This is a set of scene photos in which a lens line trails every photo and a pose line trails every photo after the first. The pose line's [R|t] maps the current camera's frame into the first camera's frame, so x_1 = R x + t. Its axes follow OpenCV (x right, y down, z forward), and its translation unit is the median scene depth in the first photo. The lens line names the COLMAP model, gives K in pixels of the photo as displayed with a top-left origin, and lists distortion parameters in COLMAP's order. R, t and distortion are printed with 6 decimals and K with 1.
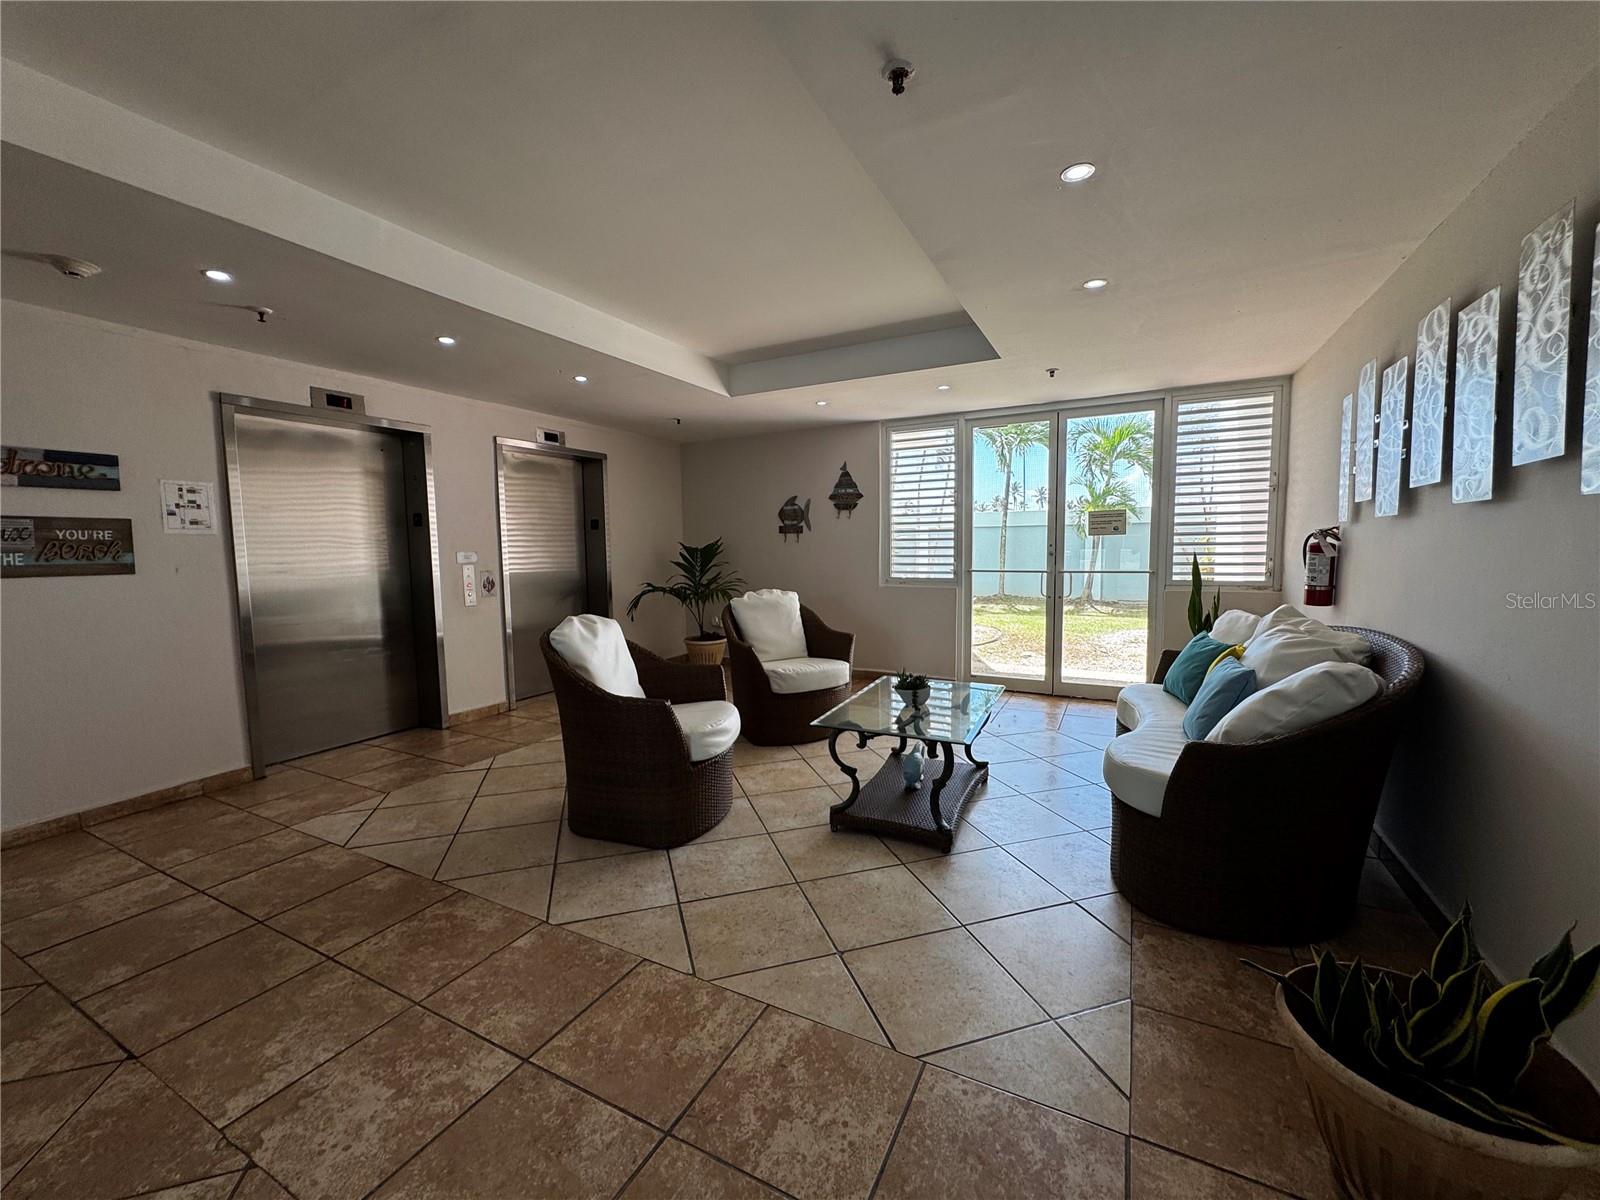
lens RADIAL K [[640.9, 0, 798.6], [0, 640.9, 594.8], [0, 0, 1]] dist [-0.001021, 0.001215]
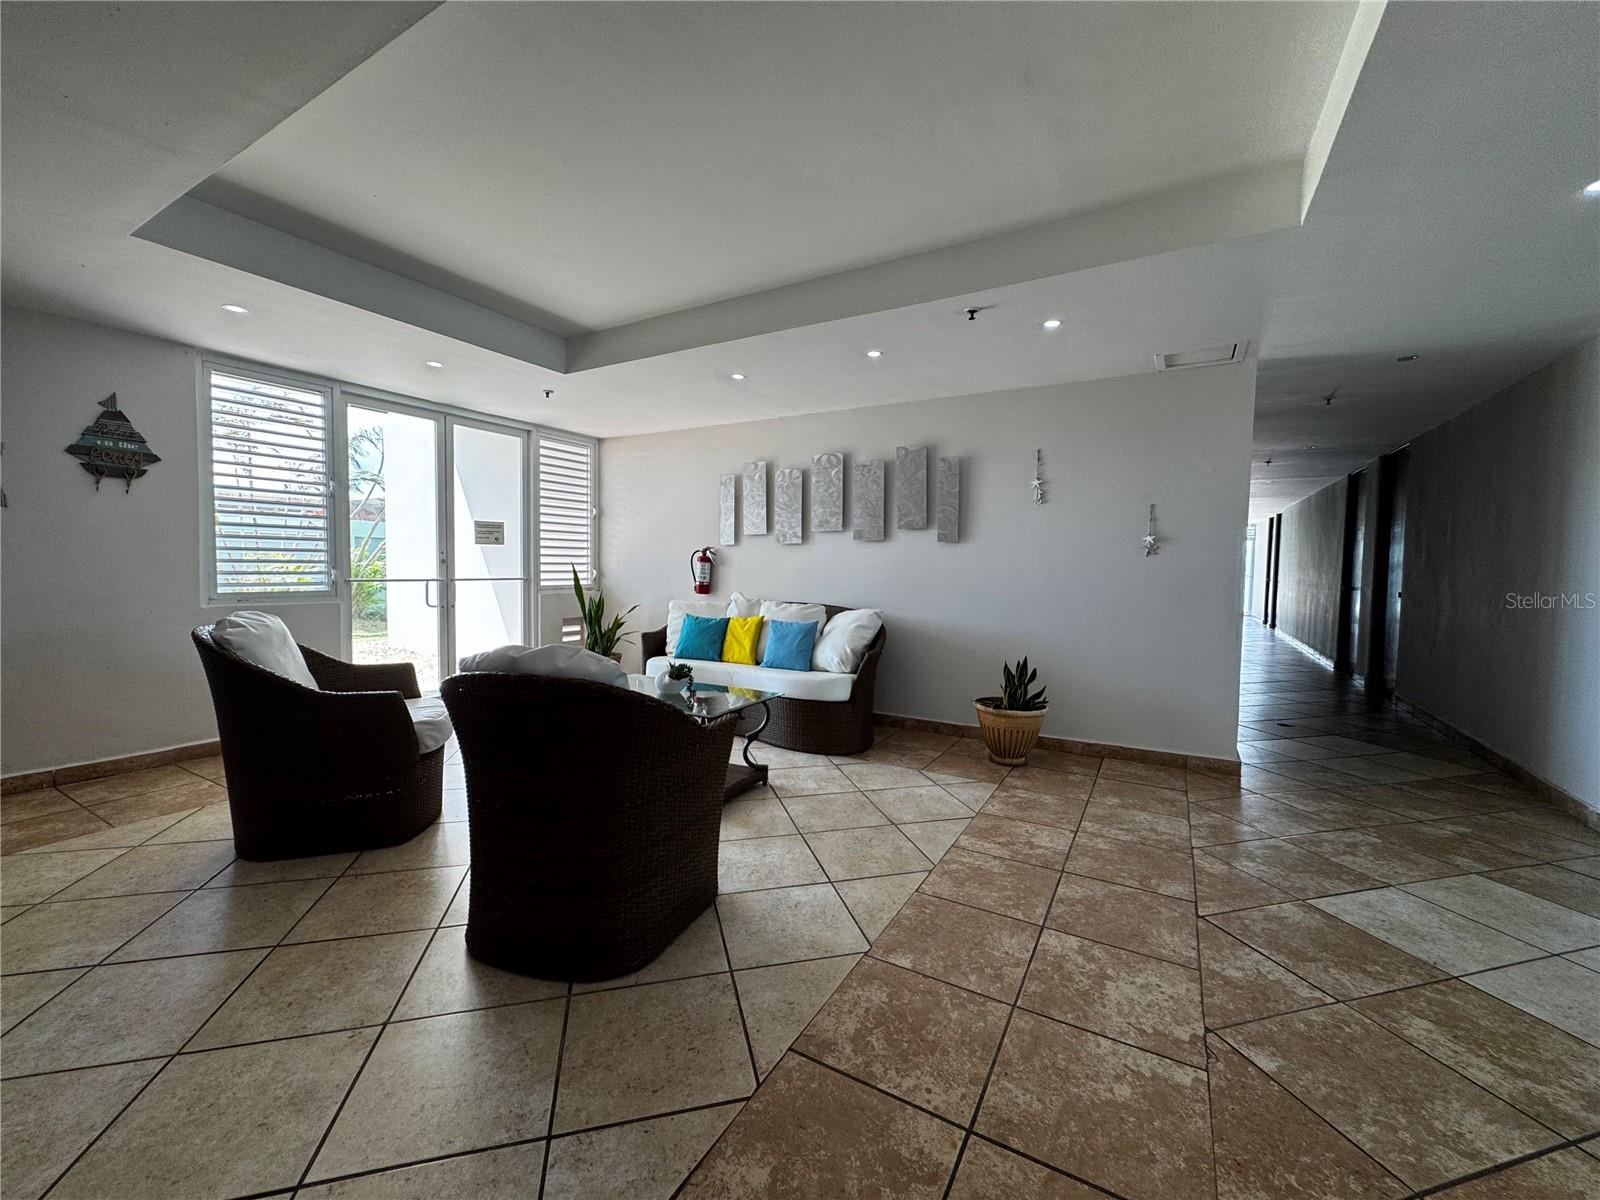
lens RADIAL K [[640.9, 0, 798.2], [0, 640.9, 599.9], [0, 0, 1]] dist [-0.001021, 0.001215]
pose [[0.043850, -0.038617, 0.998292, -1.388207], [0.062921, 0.997376, 0.035817, -0.021311], [-0.997055, 0.061243, 0.046164, 1.116274]]
